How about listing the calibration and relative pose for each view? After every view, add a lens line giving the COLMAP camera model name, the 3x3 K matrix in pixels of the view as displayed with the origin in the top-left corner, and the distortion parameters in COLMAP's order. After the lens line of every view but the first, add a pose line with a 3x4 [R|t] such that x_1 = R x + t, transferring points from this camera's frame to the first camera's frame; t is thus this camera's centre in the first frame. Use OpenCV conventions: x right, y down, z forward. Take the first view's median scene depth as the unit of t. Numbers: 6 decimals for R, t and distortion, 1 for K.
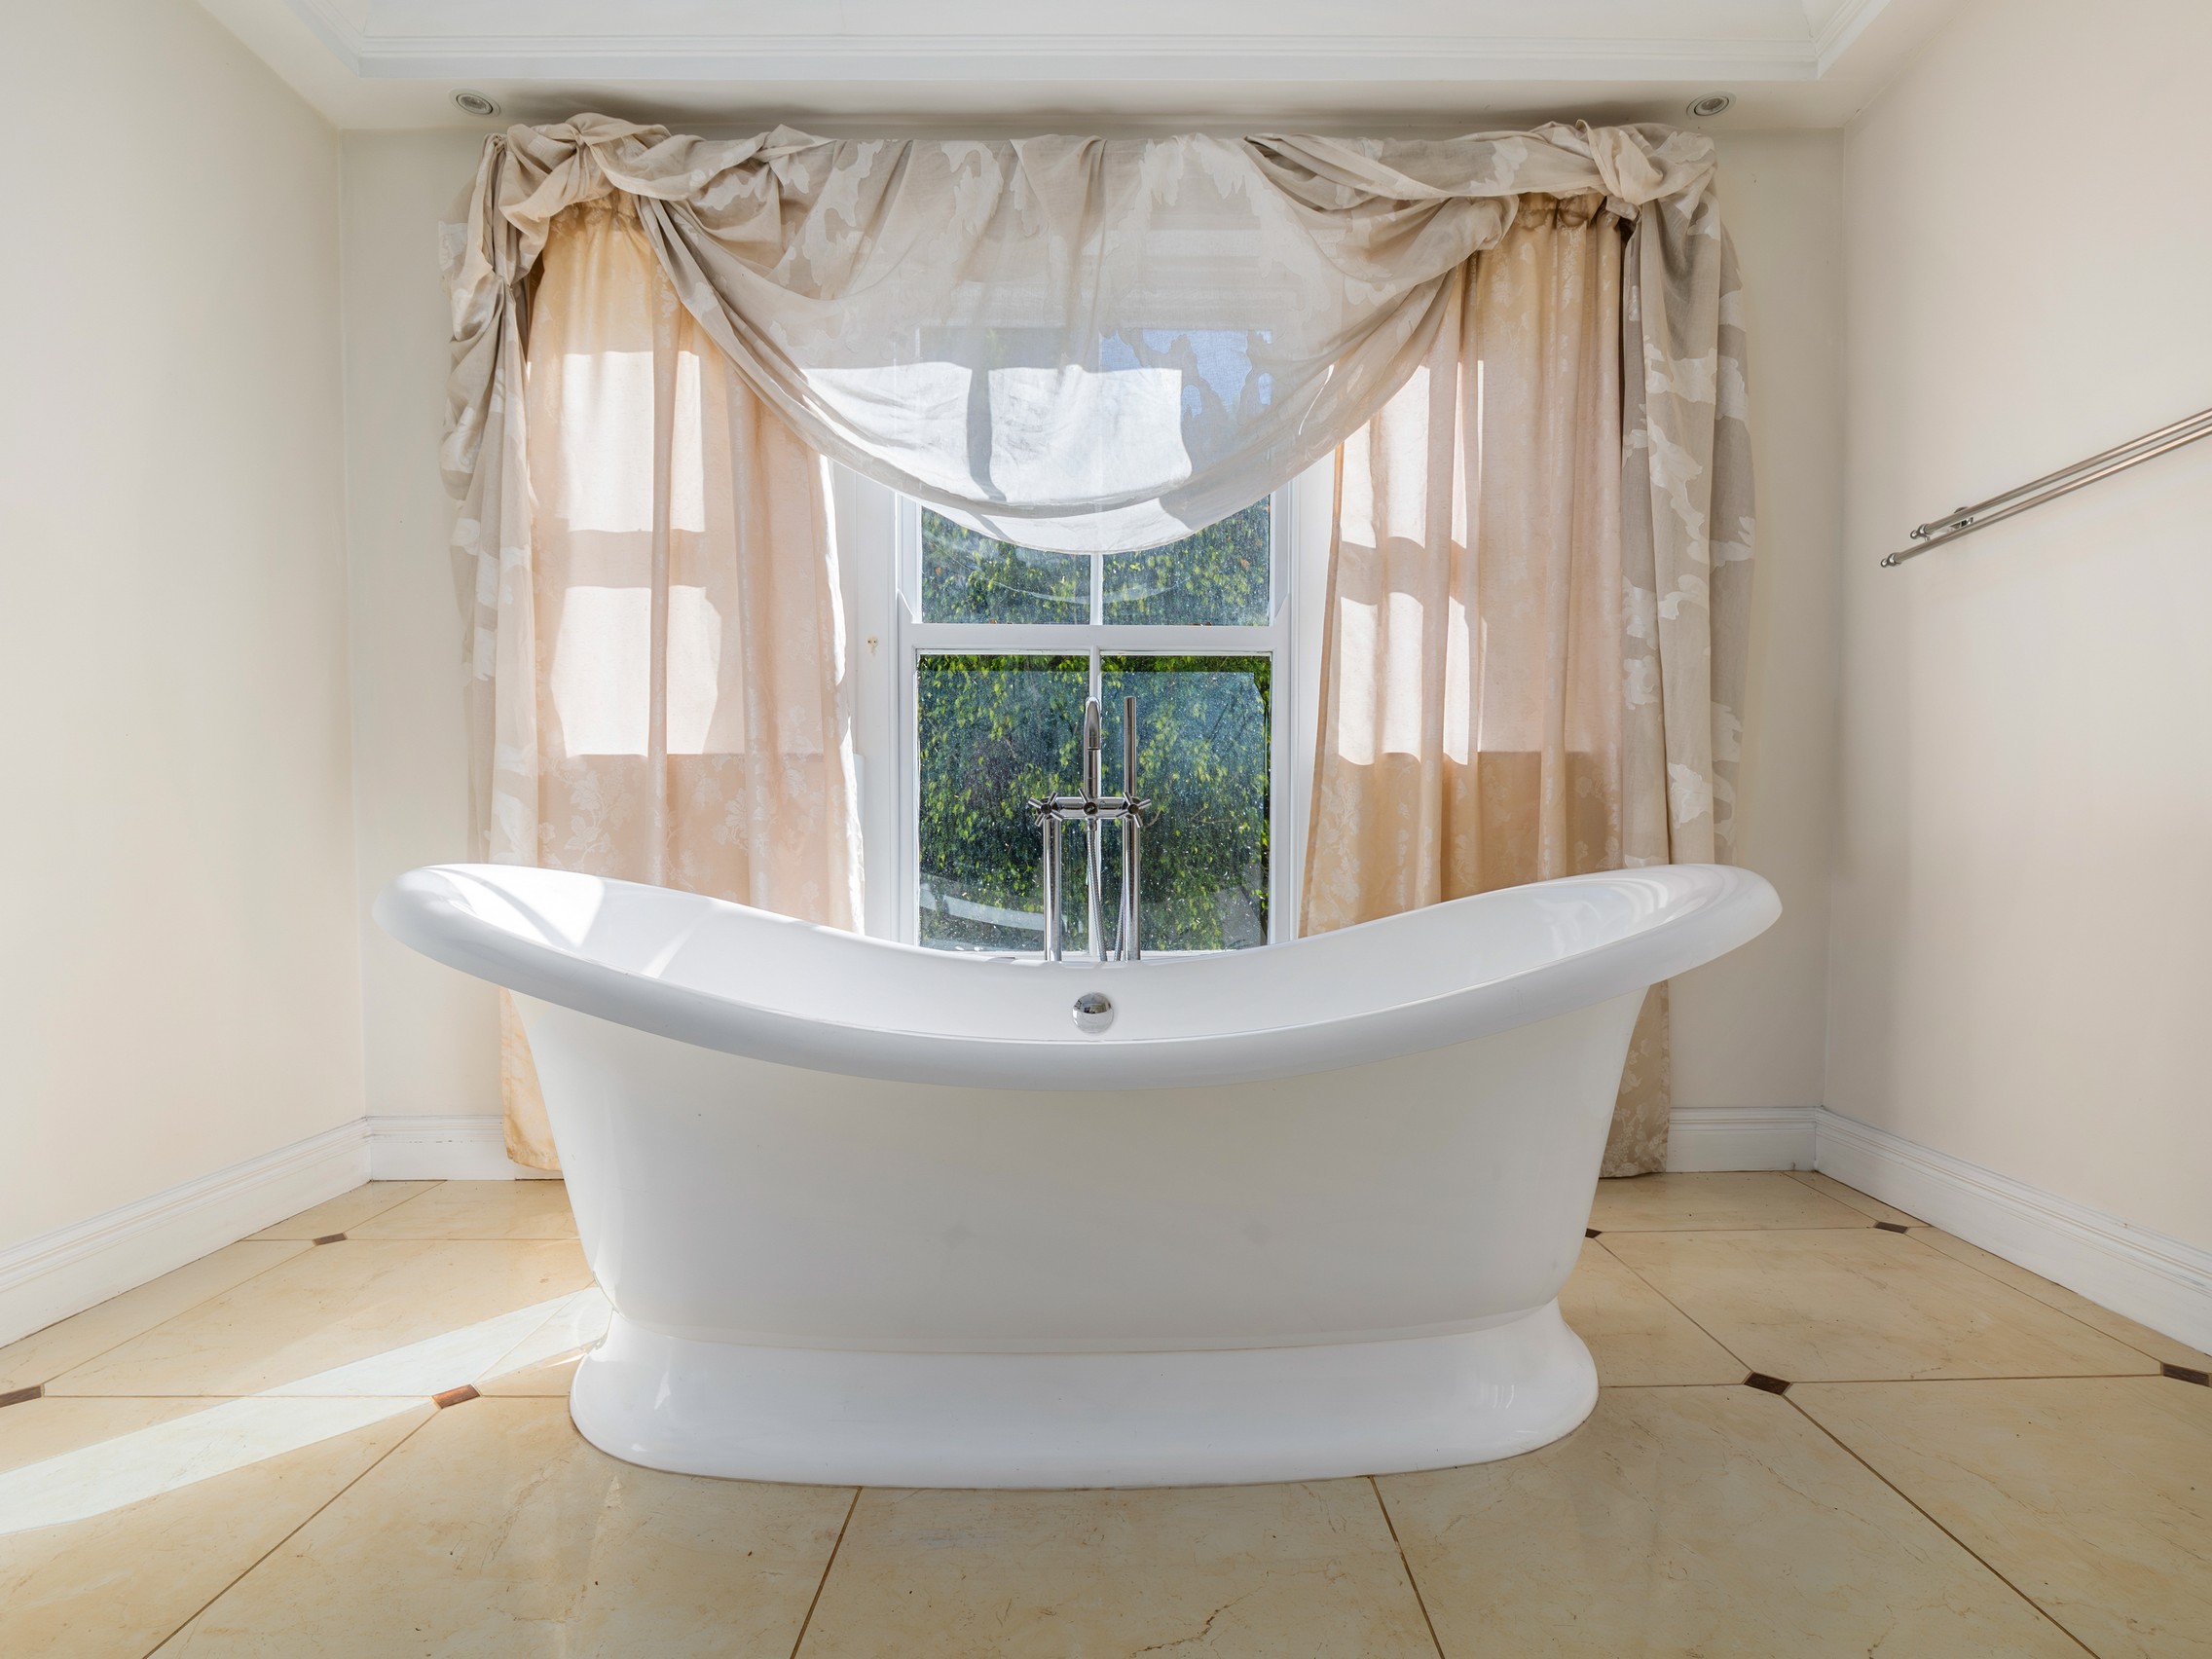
lens RADIAL K [[1094.9, 0, 1129.4], [0, 1094.9, 896.7], [0, 0, 1]] dist [-0.016107, 0.000689]
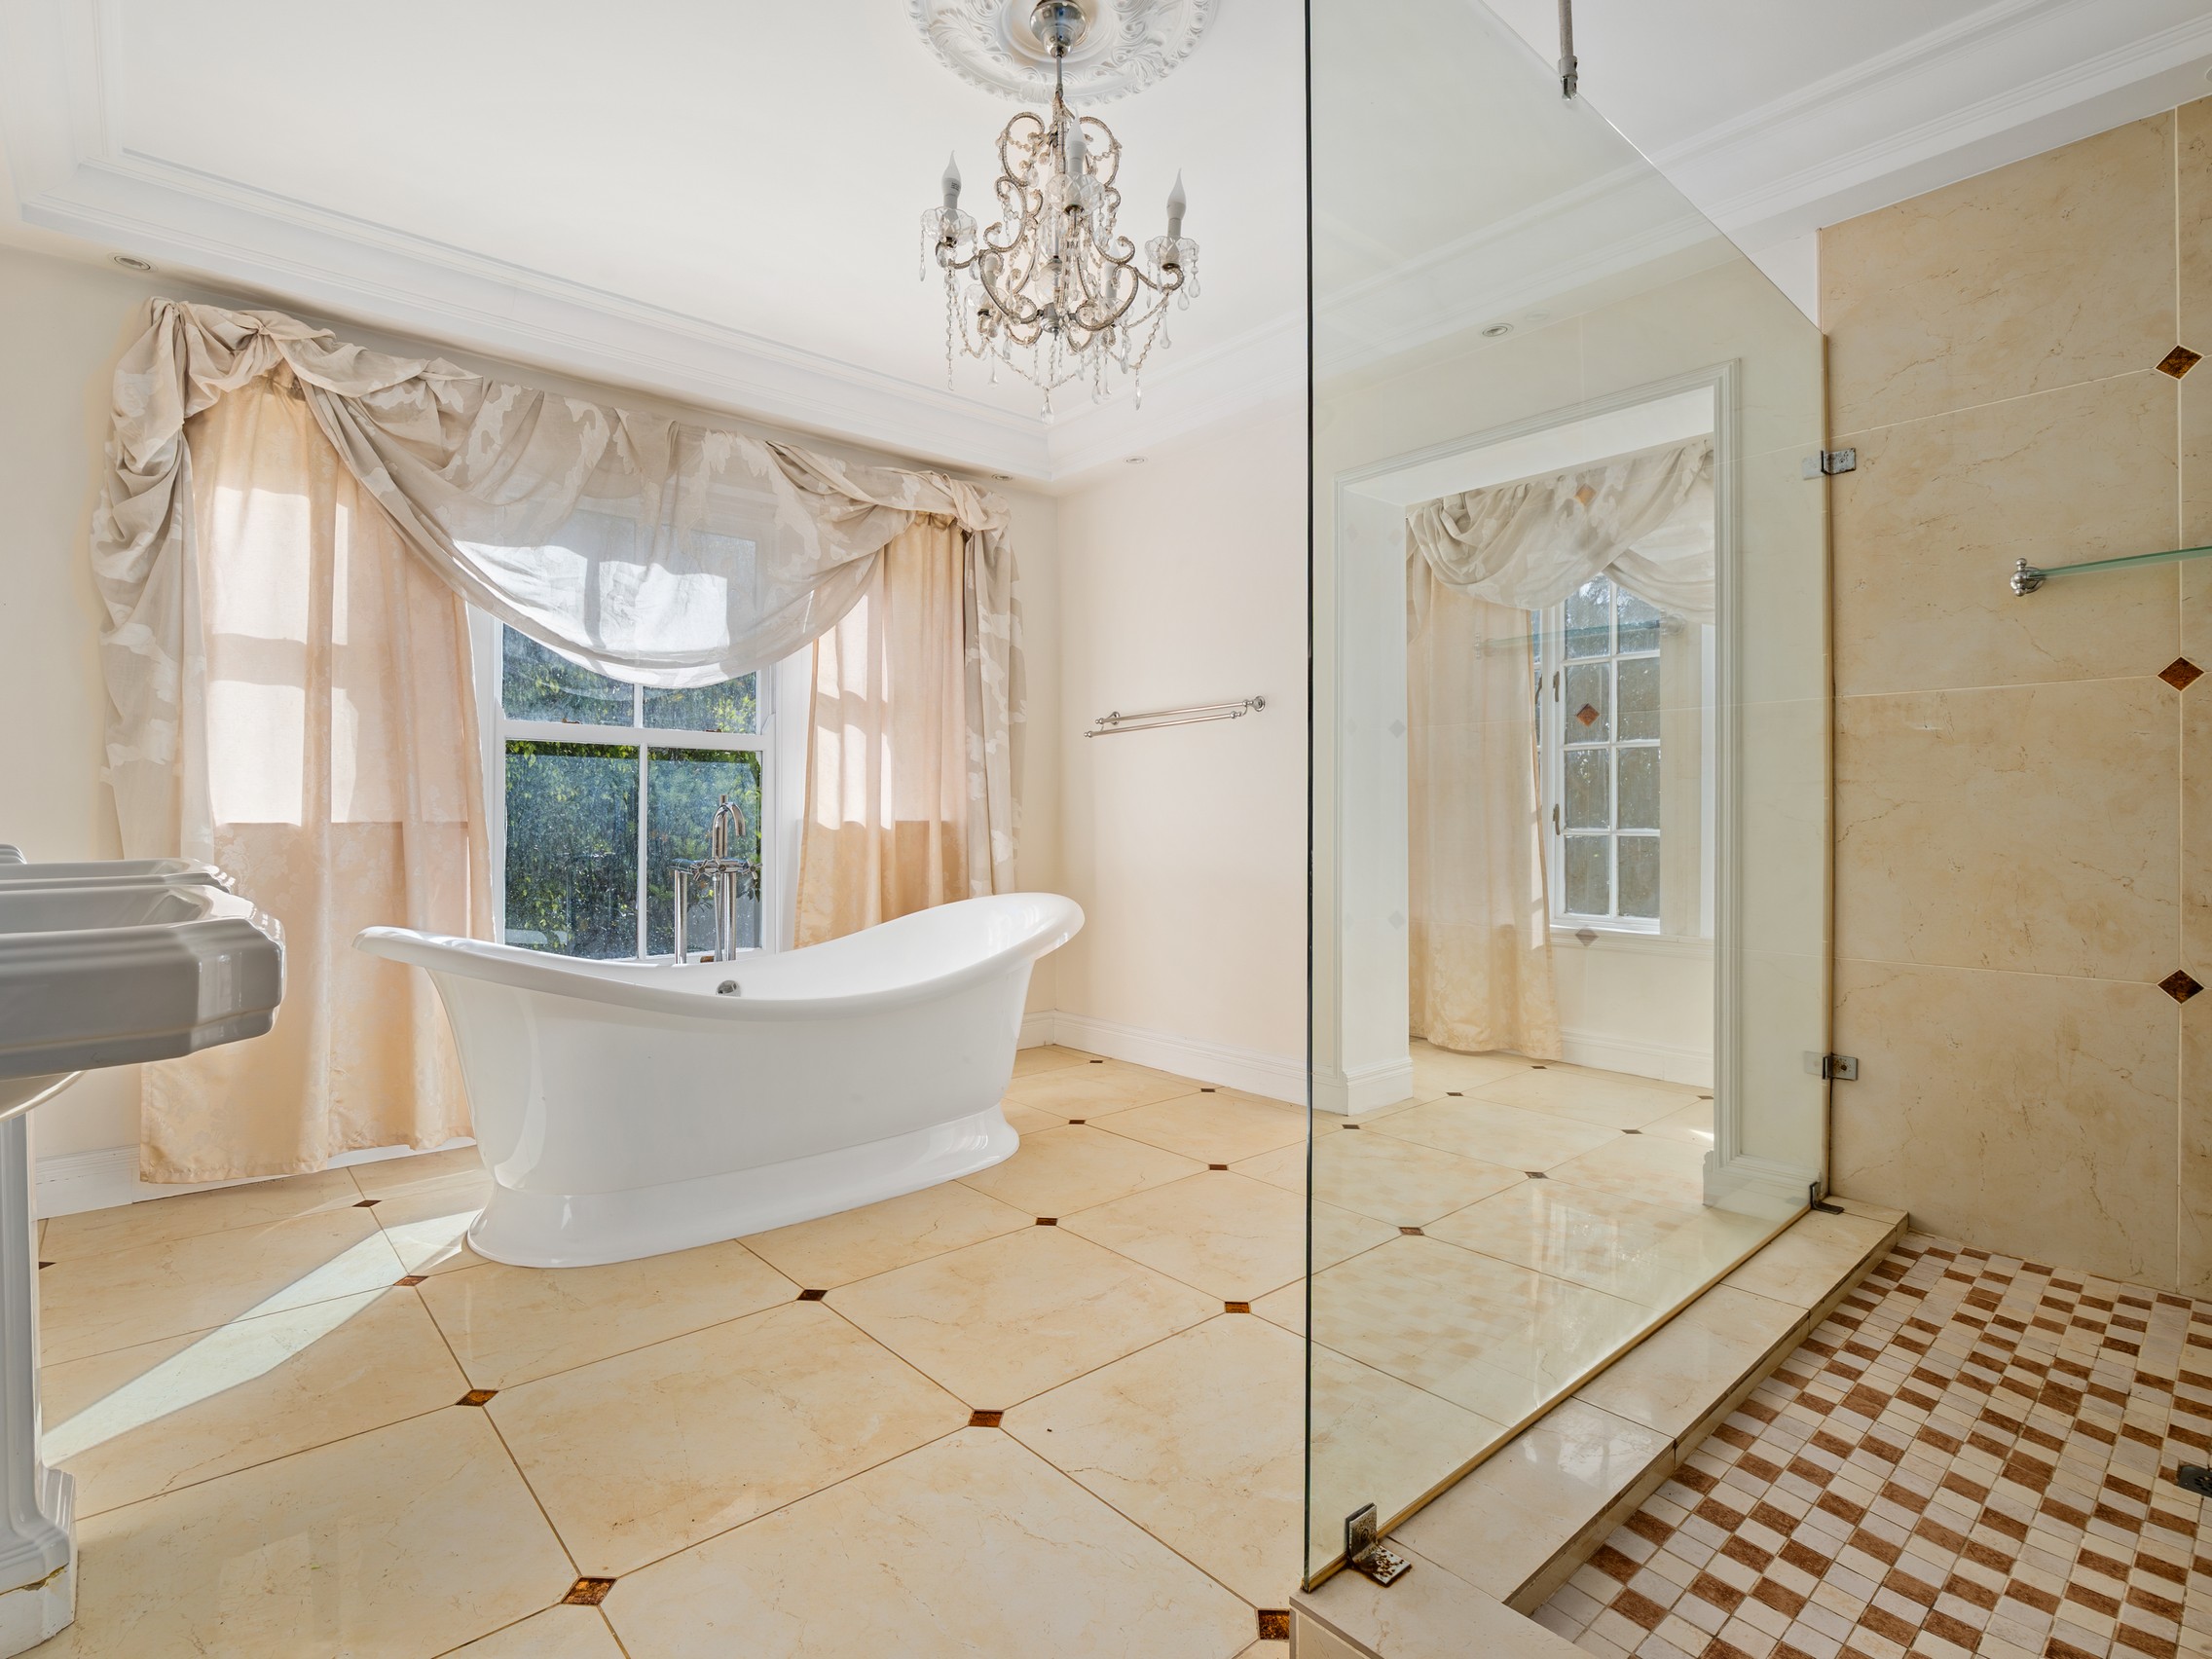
lens RADIAL K [[1094.9, 0, 1099.1], [0, 1094.9, 841.4], [0, 0, 1]] dist [-0.016107, 0.000689]
pose [[0.758732, -0.010708, 0.651315, -0.577746], [0.027959, 0.999479, -0.016138, -0.067828], [-0.650803, 0.030455, 0.758636, -0.526603]]
